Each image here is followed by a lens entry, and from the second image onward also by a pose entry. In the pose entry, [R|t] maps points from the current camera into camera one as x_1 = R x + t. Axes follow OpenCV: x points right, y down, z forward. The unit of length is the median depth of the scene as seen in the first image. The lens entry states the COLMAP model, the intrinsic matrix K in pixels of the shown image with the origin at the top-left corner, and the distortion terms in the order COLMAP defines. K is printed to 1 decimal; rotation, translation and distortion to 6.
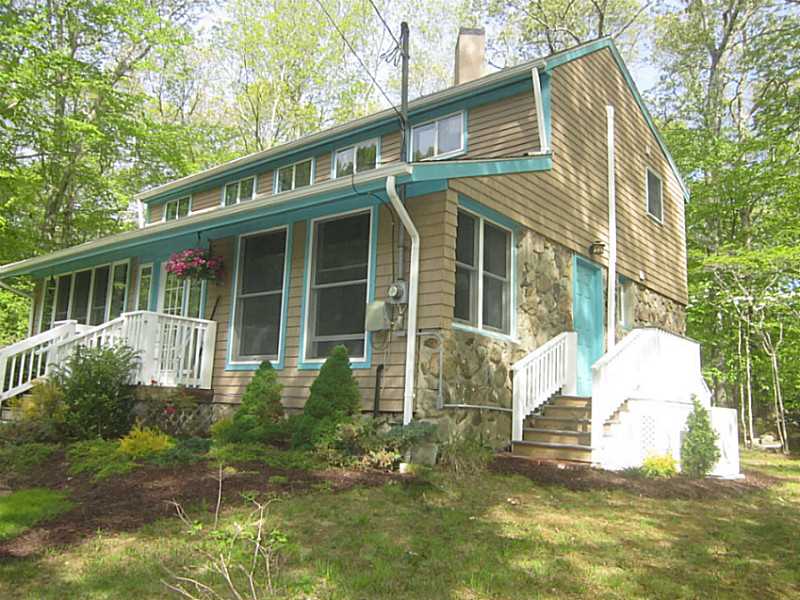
lens RADIAL K [[668.7, 0, 399.7], [0, 668.7, 299.5], [0, 0, 1]] dist [-0.018384, -0.008029]
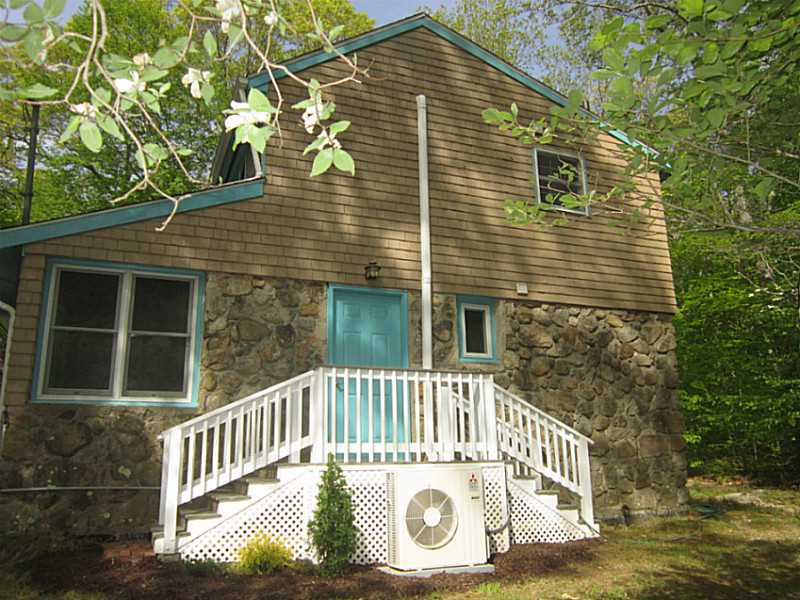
lens RADIAL K [[668.7, 0, 400.1], [0, 668.7, 301.1], [0, 0, 1]] dist [-0.018384, -0.008029]
pose [[0.872803, -0.178564, -0.454236, 0.846635], [0.137263, 0.982913, -0.122643, 0.076441], [0.468374, 0.044694, 0.882399, 0.377583]]
